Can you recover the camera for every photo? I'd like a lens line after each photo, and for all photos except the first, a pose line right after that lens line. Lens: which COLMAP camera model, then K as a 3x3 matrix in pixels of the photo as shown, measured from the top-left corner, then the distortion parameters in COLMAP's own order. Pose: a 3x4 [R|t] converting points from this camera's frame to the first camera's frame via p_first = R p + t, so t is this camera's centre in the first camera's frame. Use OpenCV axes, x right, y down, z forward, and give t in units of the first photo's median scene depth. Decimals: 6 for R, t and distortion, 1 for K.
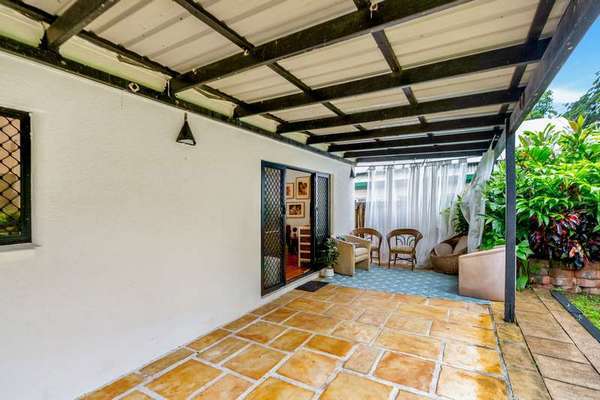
lens RADIAL K [[266.2, 0, 298.9], [0, 266.2, 196.9], [0, 0, 1]] dist [0.001350, 0.000113]
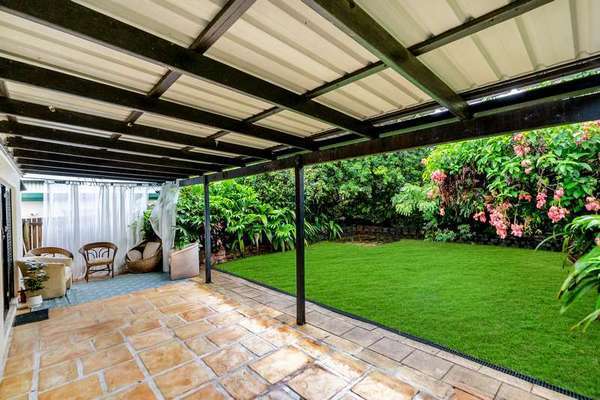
lens RADIAL K [[266.2, 0, 299.8], [0, 266.2, 202.4], [0, 0, 1]] dist [0.001350, 0.000113]
pose [[0.281987, 0.032138, 0.958880, -0.616487], [-0.023952, 0.999363, -0.026451, -0.041514], [-0.959119, -0.015509, 0.282577, -0.086478]]
